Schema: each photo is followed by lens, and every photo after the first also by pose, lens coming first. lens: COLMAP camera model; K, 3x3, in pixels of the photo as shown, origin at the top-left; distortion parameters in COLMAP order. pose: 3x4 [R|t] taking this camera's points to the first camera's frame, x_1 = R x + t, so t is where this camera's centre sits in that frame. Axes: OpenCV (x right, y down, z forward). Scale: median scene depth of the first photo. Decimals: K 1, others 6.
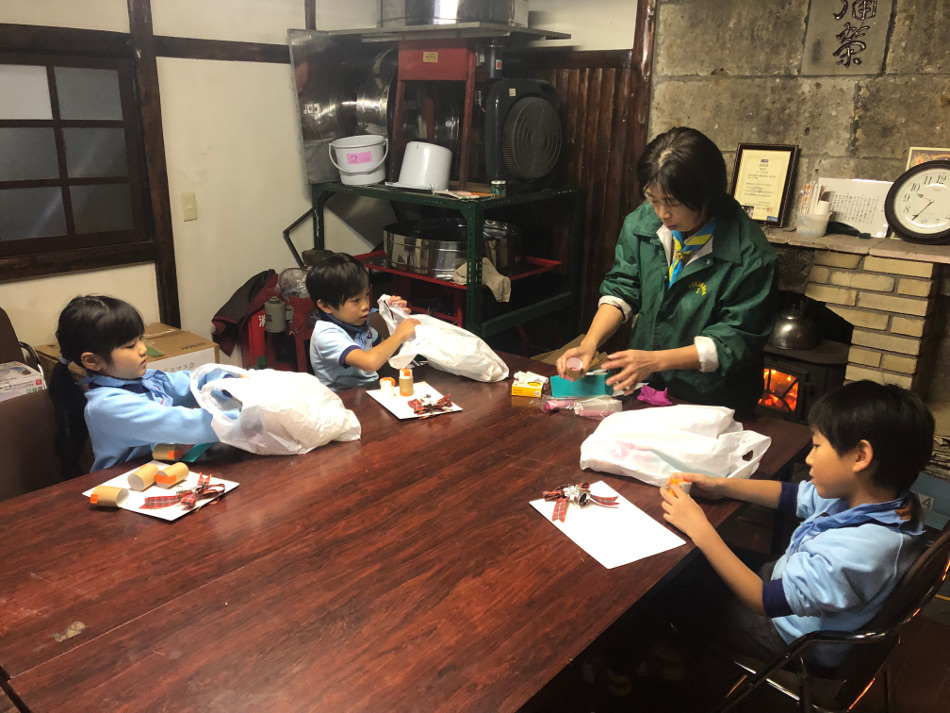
lens RADIAL K [[759.5, 0, 475.0], [0, 759.5, 356.5], [0, 0, 1]] dist [0.010006, -0.001709]
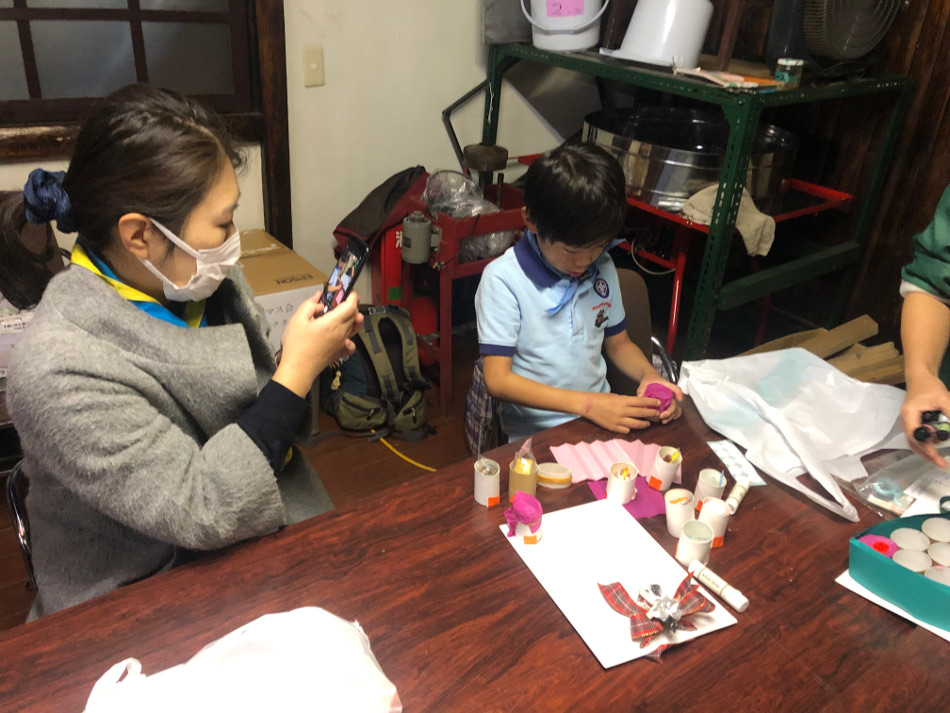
lens RADIAL K [[792.3, 0, 475.0], [0, 792.3, 356.5], [0, 0, 1]] dist [0.081237, -0.119811]
pose [[0.972744, 0.142470, -0.182953, -0.058370], [-0.114542, 0.981235, 0.155105, -0.063831], [0.201618, -0.129922, 0.970809, 0.273891]]
